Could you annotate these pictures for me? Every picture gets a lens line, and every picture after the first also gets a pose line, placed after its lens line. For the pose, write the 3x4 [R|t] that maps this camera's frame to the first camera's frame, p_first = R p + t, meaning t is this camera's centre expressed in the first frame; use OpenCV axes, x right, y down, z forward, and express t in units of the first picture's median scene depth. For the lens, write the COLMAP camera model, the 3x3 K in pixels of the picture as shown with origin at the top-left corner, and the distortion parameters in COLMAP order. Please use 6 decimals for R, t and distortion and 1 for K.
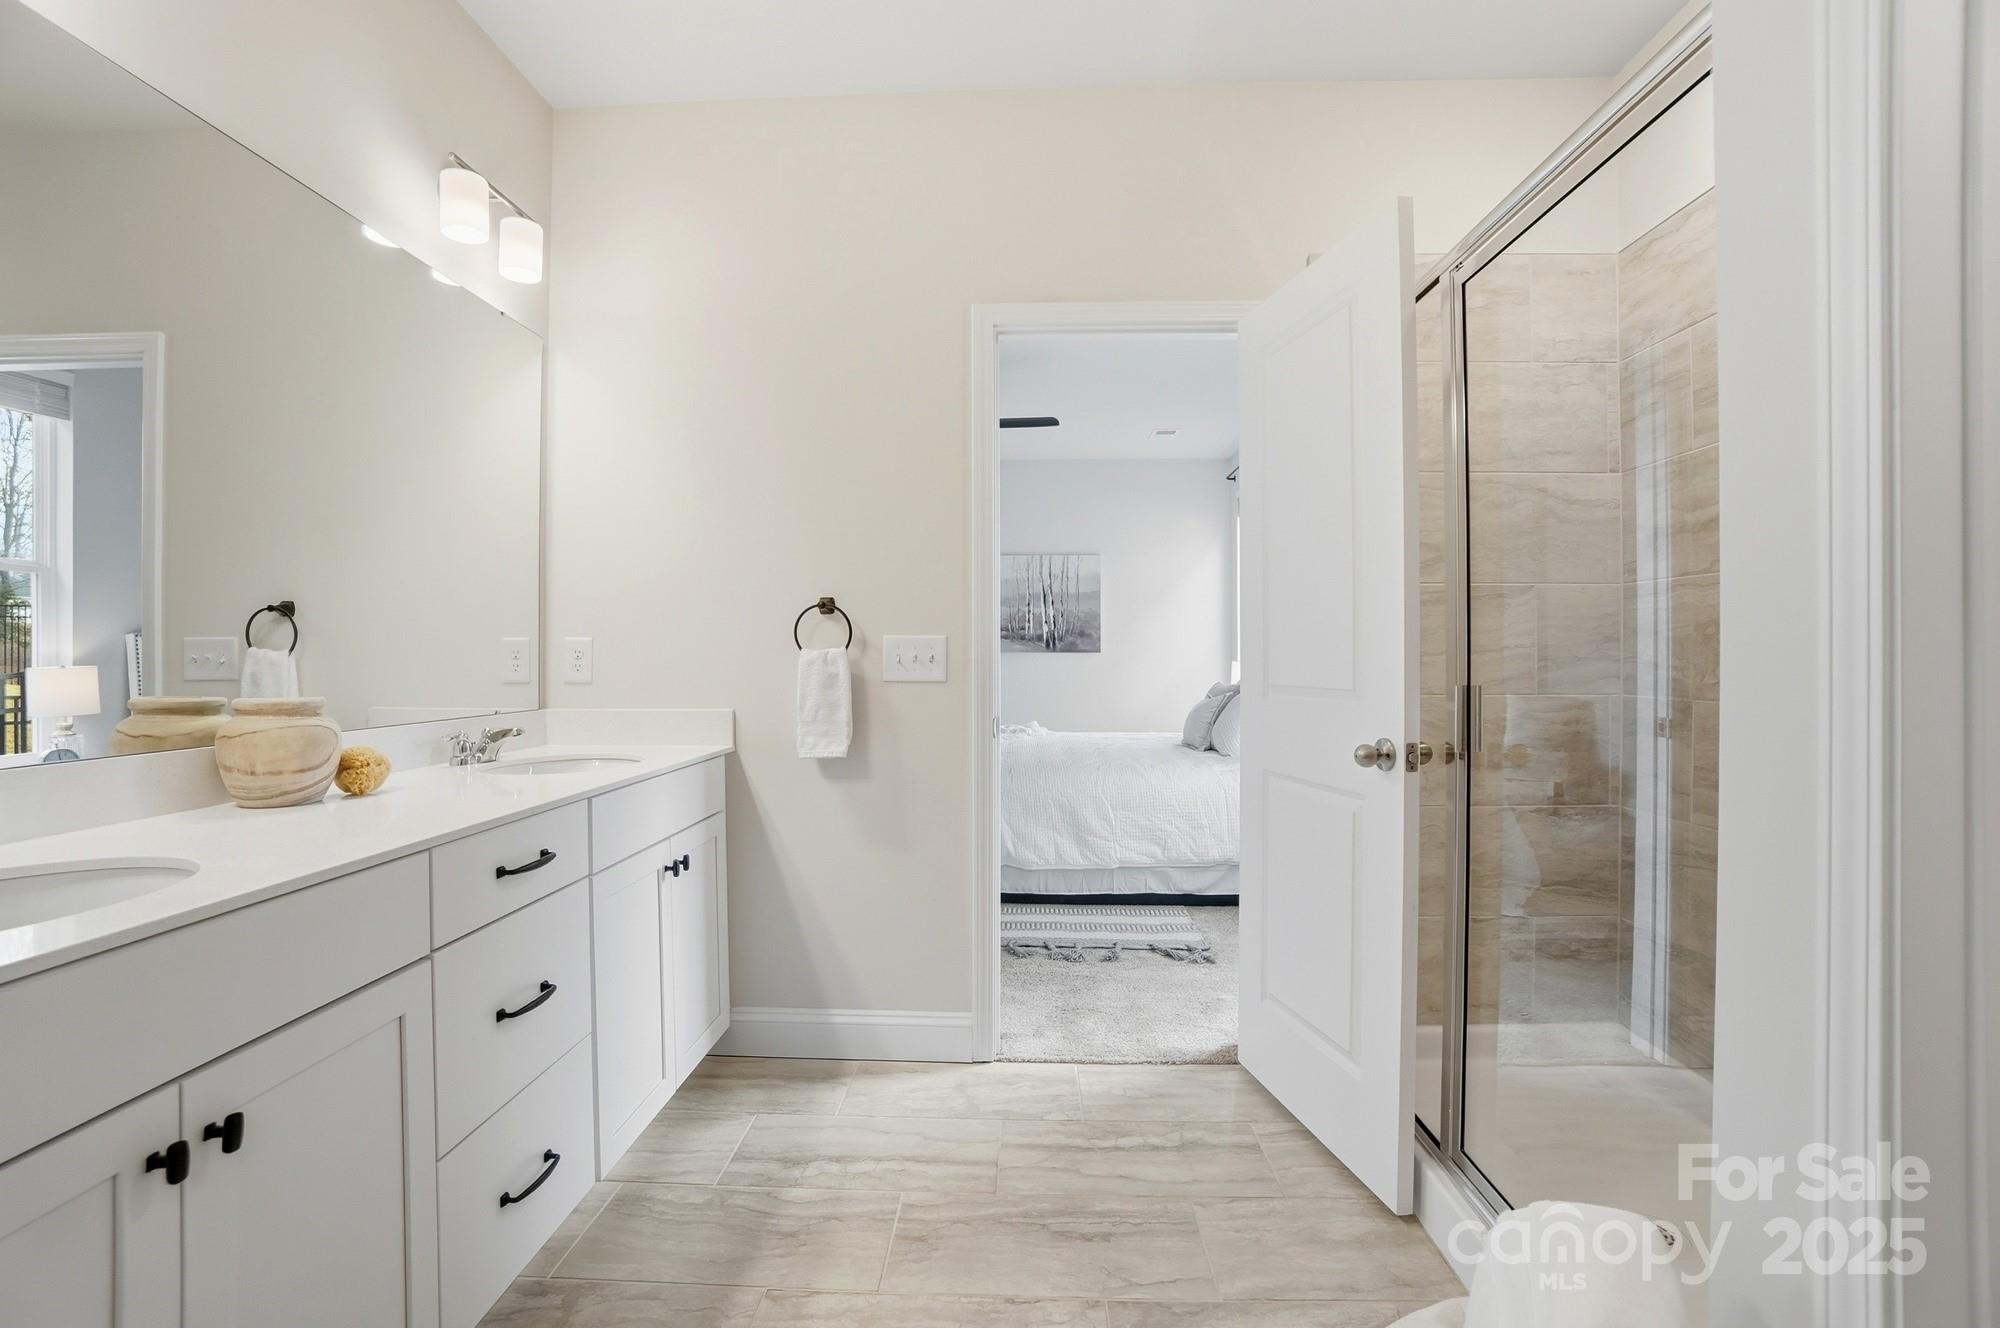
lens RADIAL K [[903.1, 0, 993.9], [0, 903.1, 664.8], [0, 0, 1]] dist [-0.056622, 0.018097]
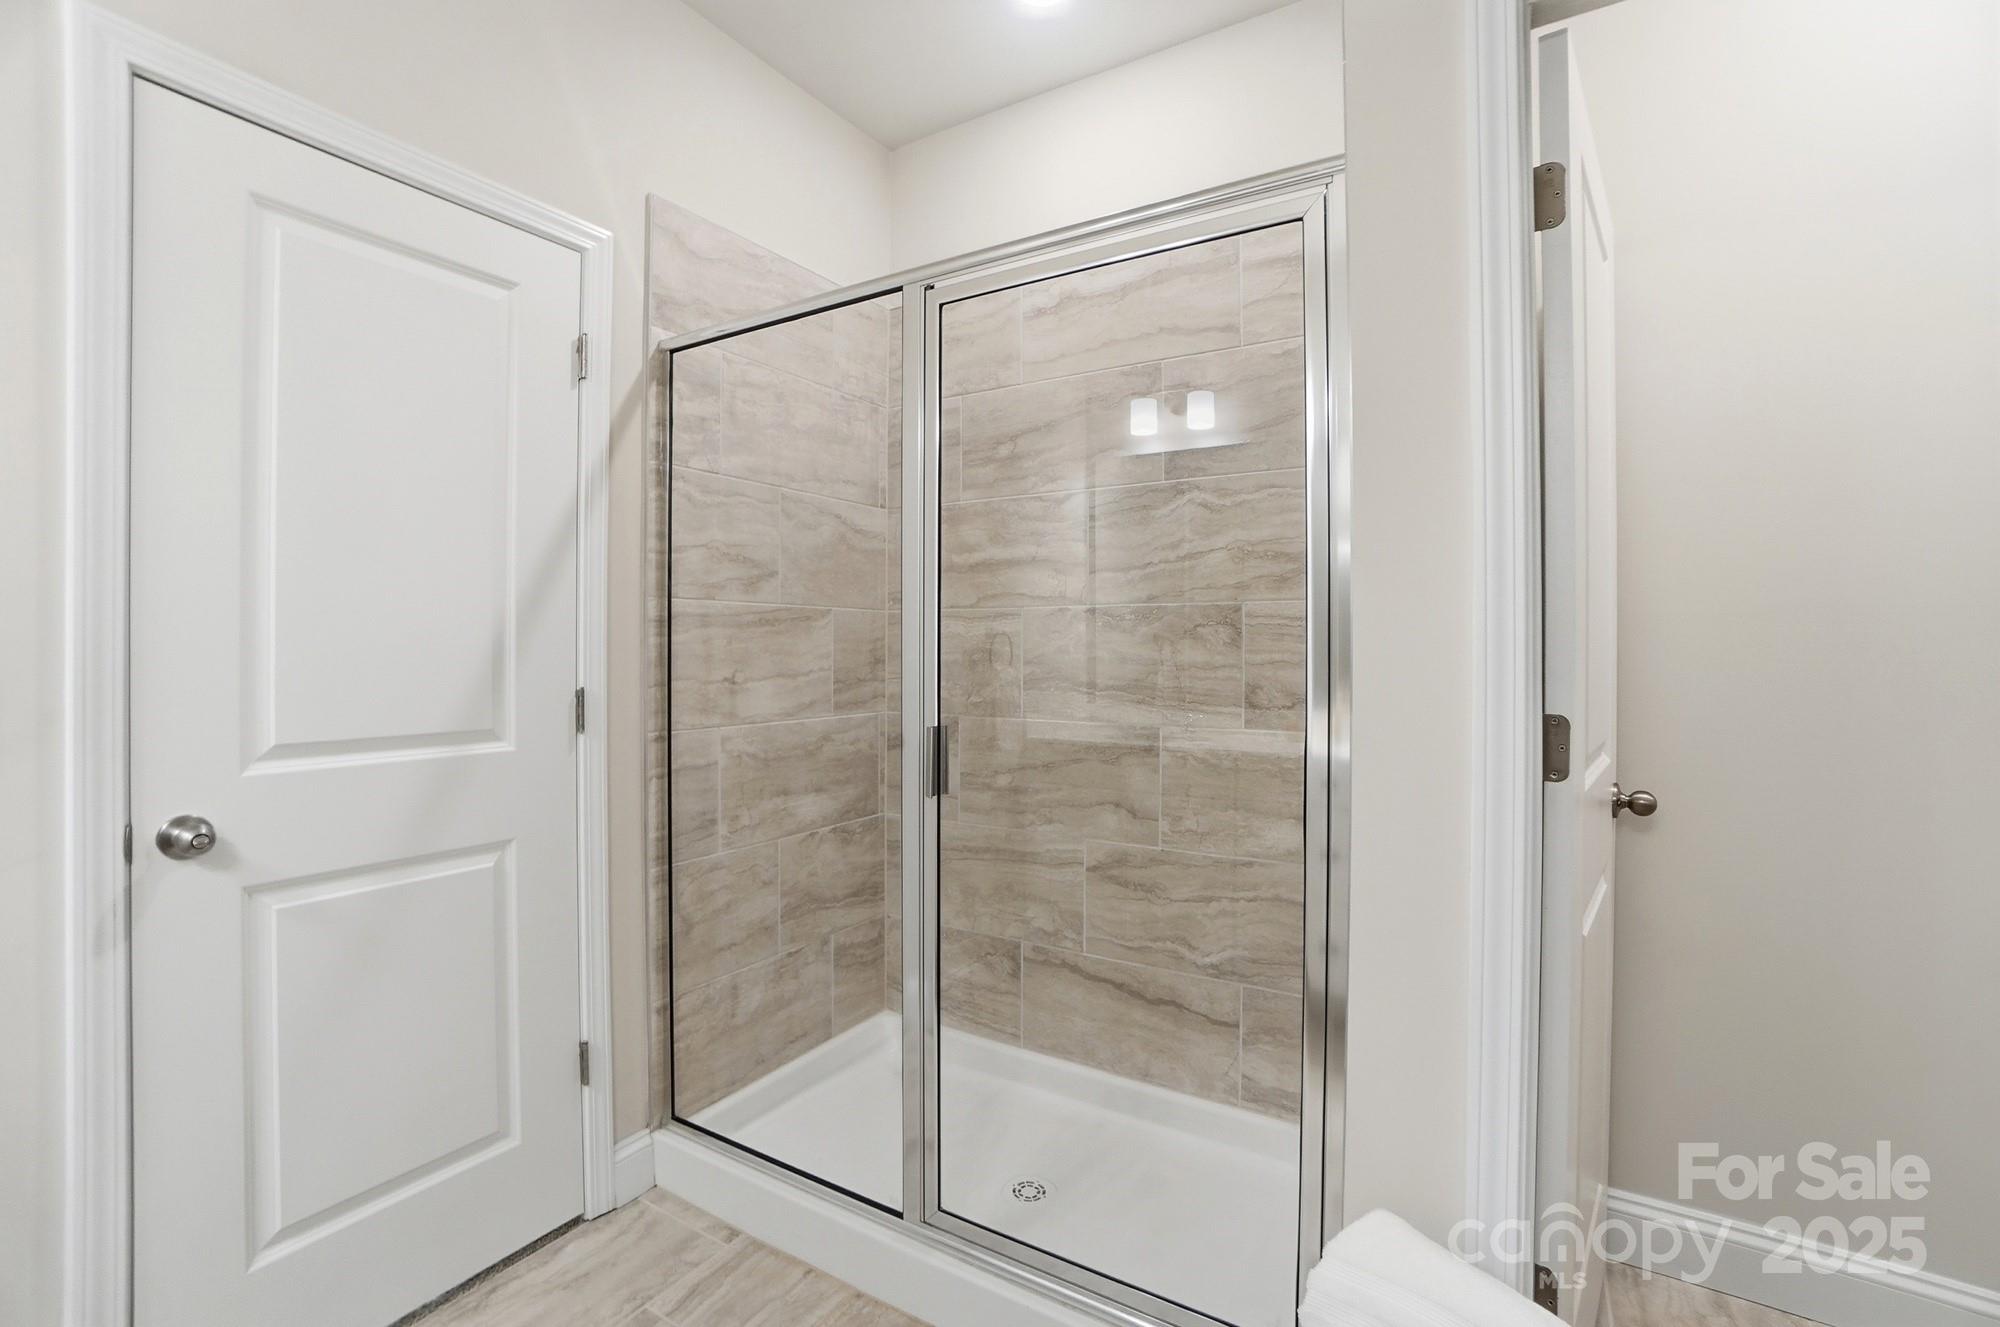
lens RADIAL K [[903.1, 0, 998.0], [0, 903.1, 649.3], [0, 0, 1]] dist [-0.056622, 0.018097]
pose [[0.486174, 0.000360, 0.873862, -0.199510], [0.007980, 0.999956, -0.004852, -0.037639], [-0.873826, 0.009333, 0.486150, 0.334762]]
